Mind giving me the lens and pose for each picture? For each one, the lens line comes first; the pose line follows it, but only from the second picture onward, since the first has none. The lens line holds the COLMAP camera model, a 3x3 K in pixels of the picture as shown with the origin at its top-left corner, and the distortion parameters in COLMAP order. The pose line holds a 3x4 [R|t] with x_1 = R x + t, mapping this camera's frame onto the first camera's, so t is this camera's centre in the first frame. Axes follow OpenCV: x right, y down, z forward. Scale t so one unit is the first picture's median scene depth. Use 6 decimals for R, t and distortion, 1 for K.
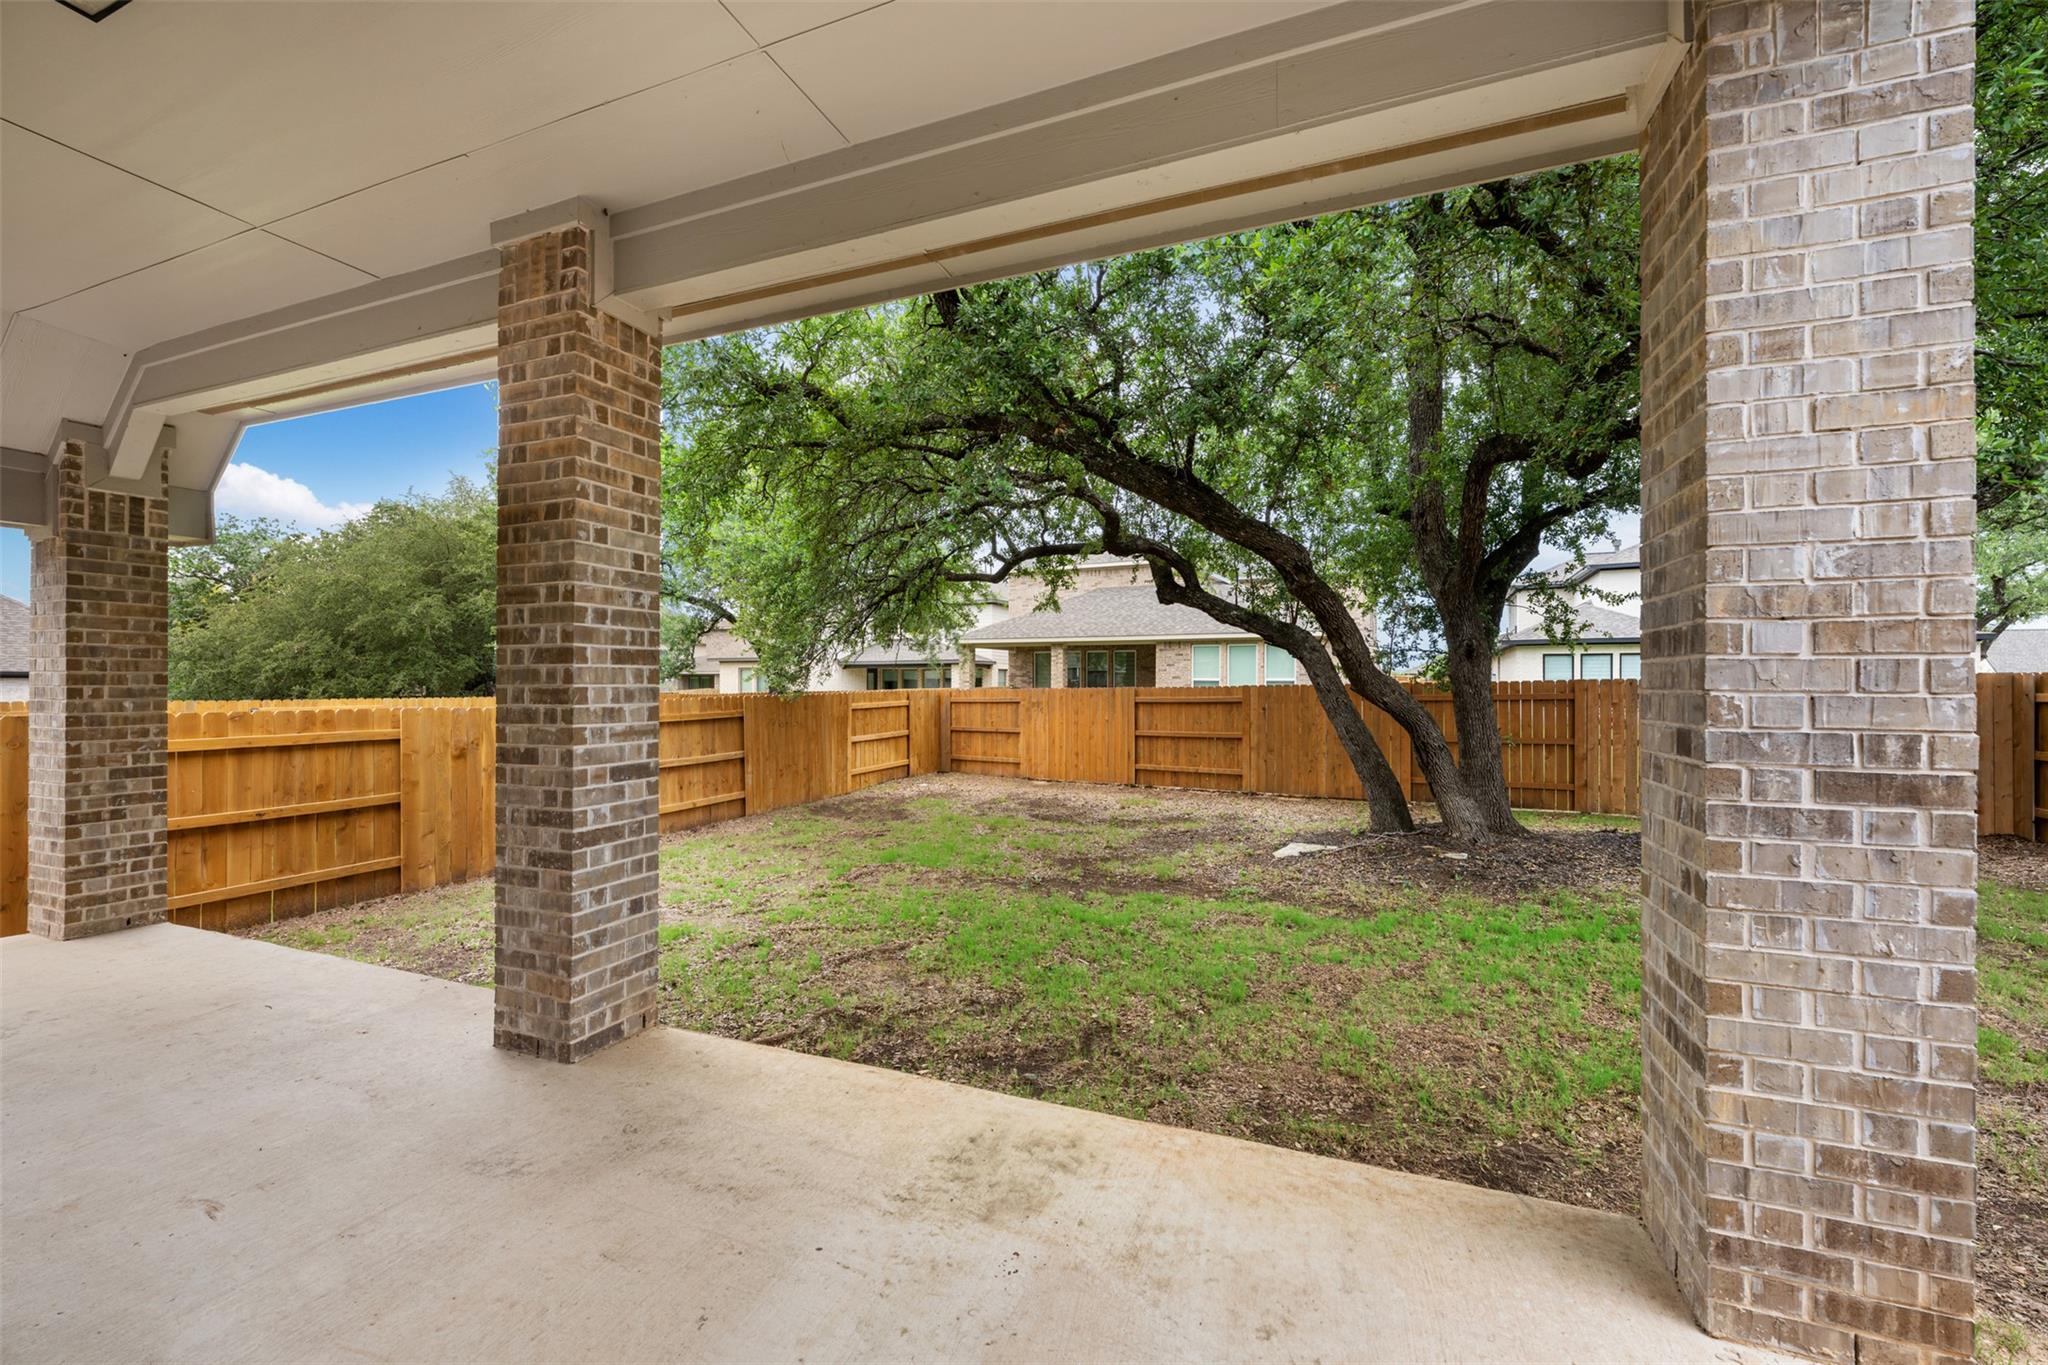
lens RADIAL K [[821.9, 0, 1025.4], [0, 821.9, 677.9], [0, 0, 1]] dist [-0.001336, -0.000184]
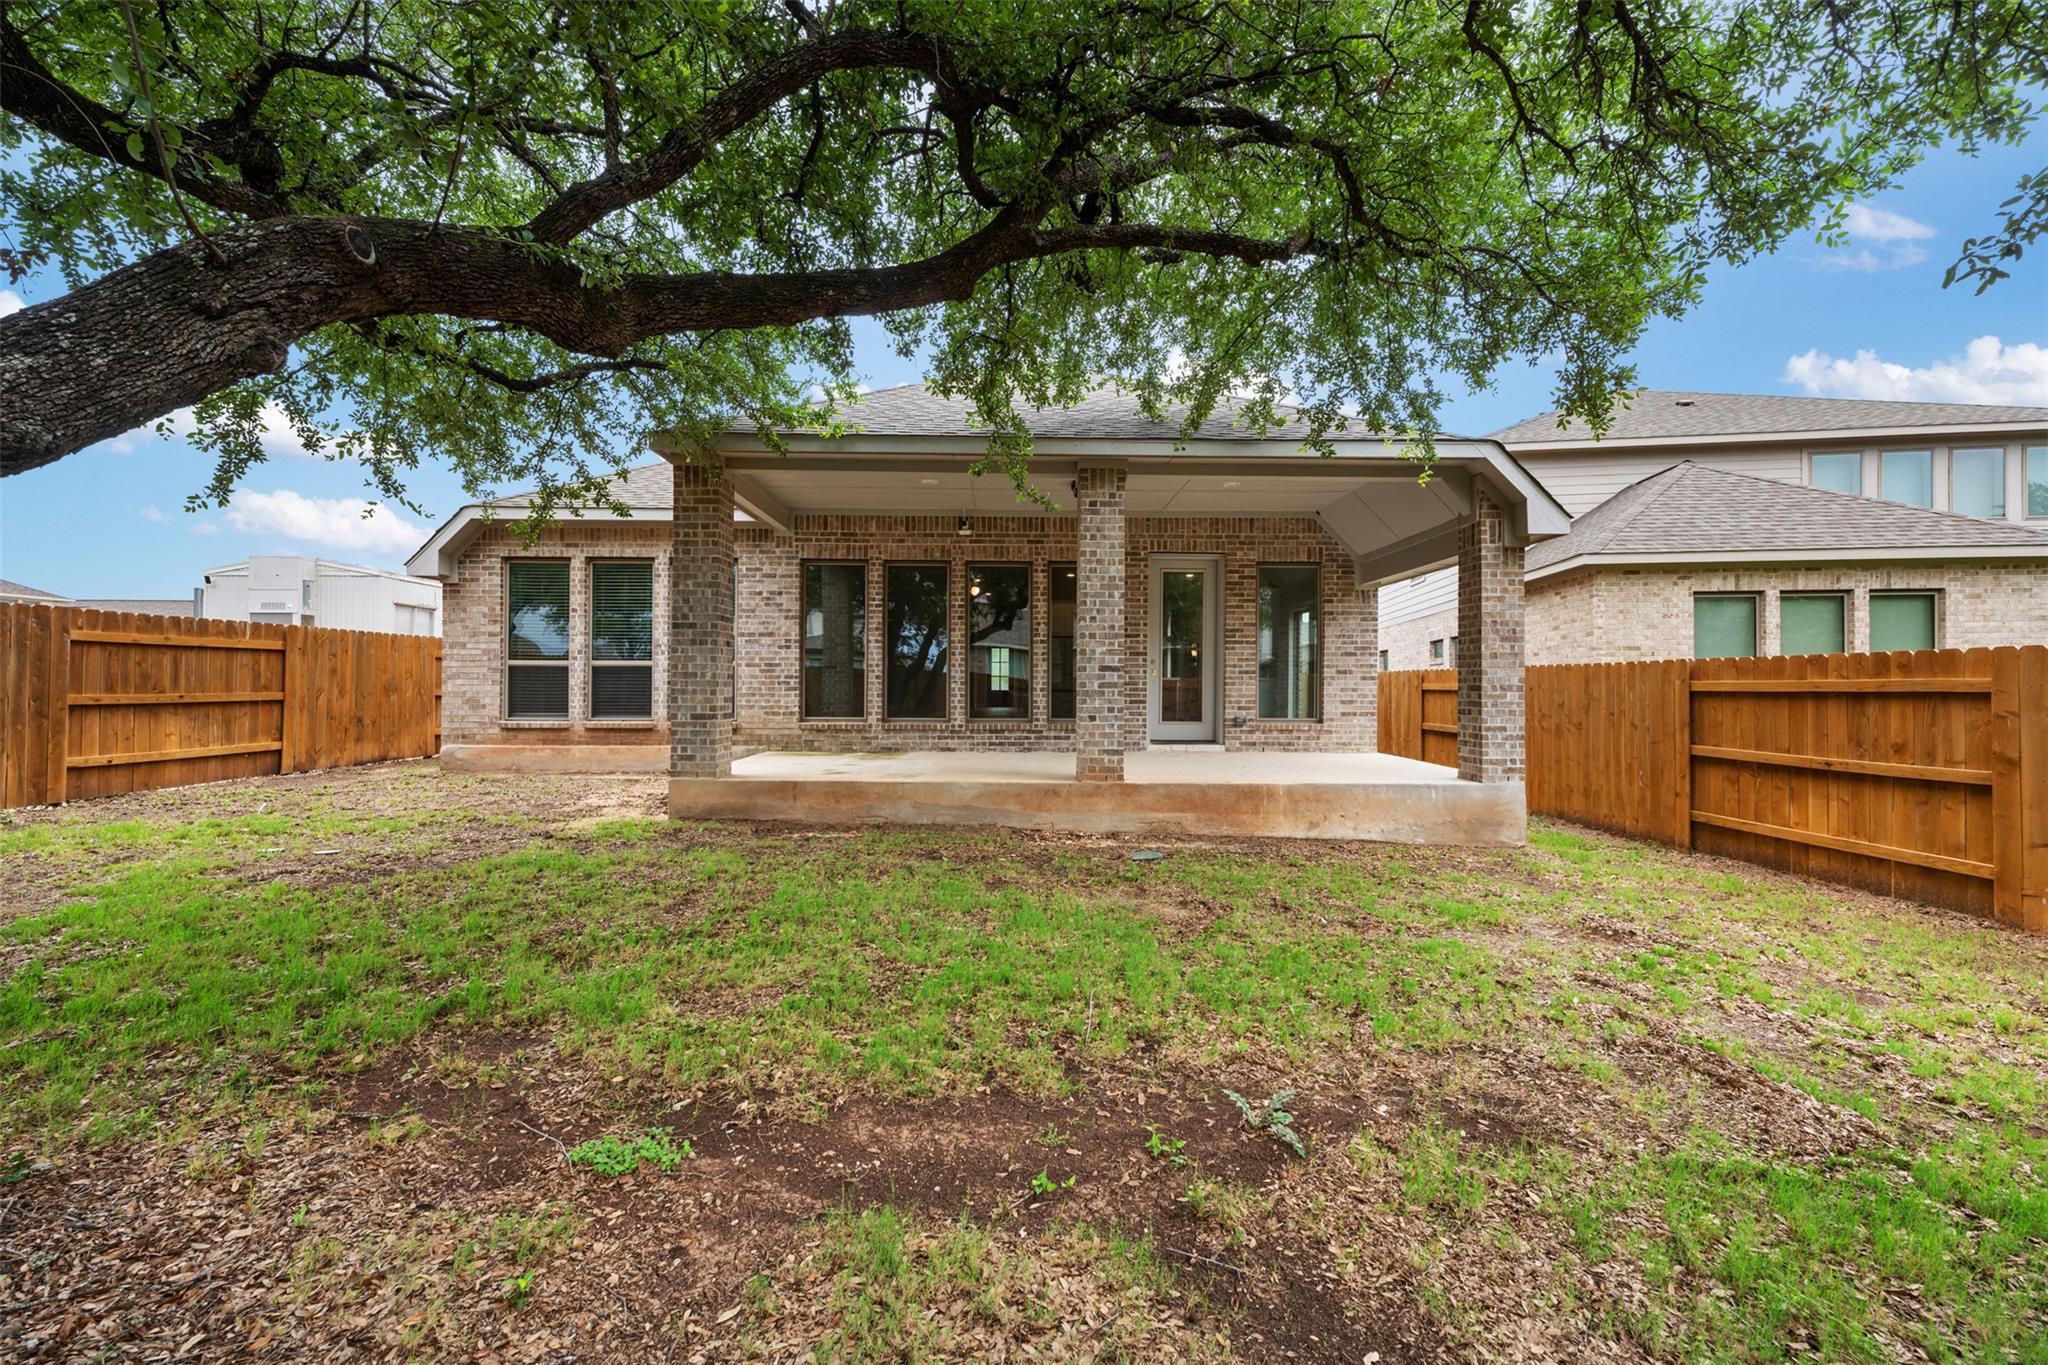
lens RADIAL K [[821.9, 0, 1024.1], [0, 821.9, 679.2], [0, 0, 1]] dist [-0.001336, -0.000184]
pose [[-0.921592, -0.011445, -0.387991, 0.259408], [-0.004685, 0.999820, -0.018362, 0.085274], [0.388132, -0.015105, -0.921480, 1.413525]]
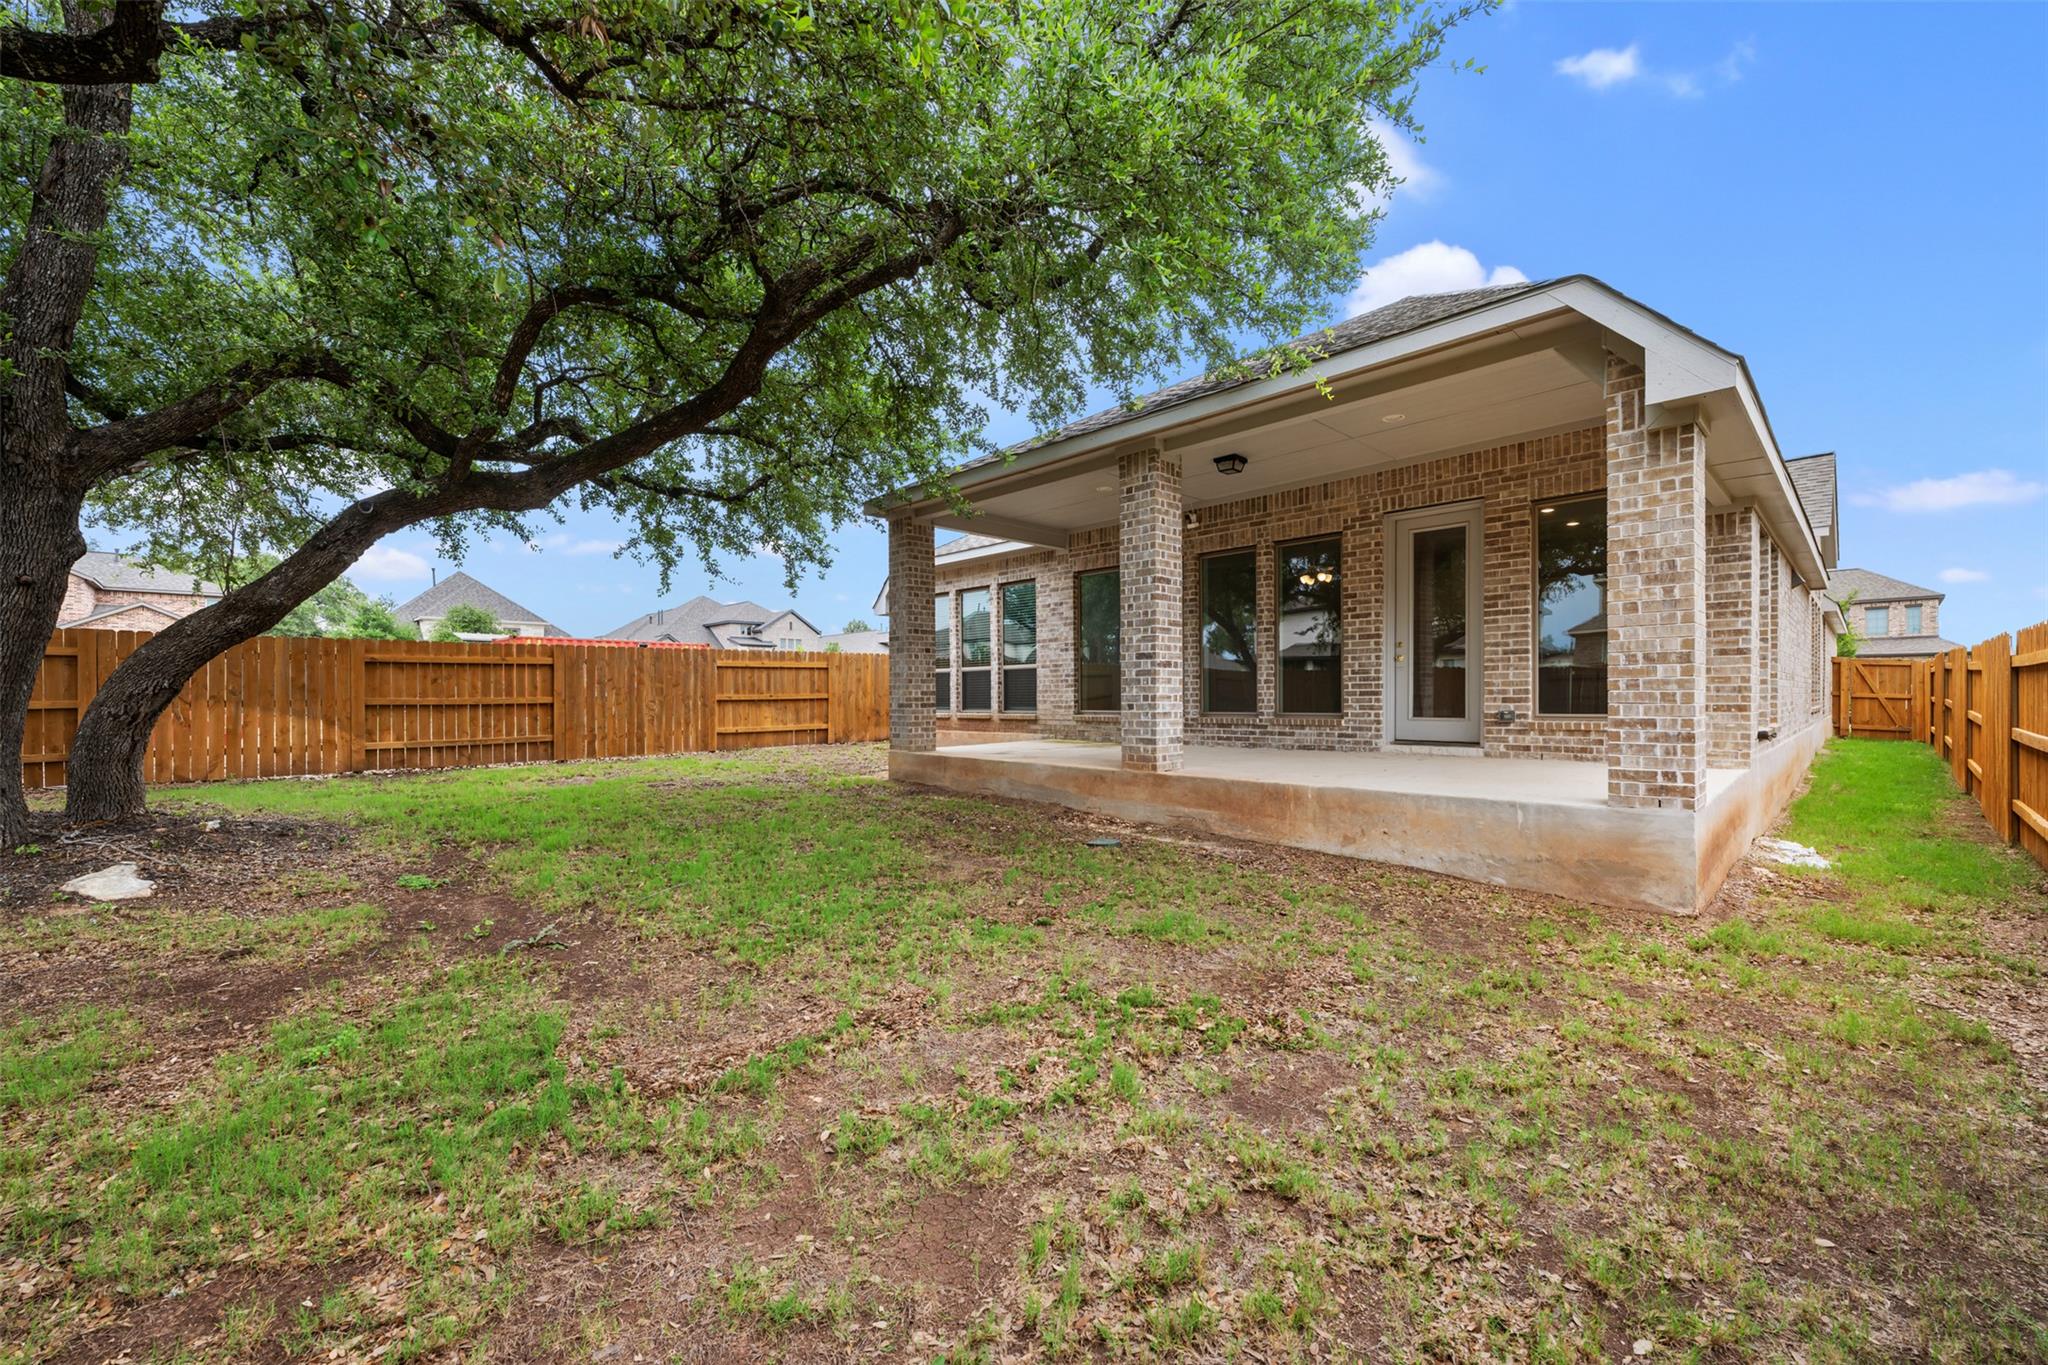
lens RADIAL K [[821.9, 0, 1013.5], [0, 821.9, 701.4], [0, 0, 1]] dist [-0.001336, -0.000184]
pose [[-0.906472, 0.001520, 0.422264, -0.537832], [0.002384, 0.999996, 0.001518, 0.106985], [-0.422260, 0.002383, -0.906472, 1.491487]]
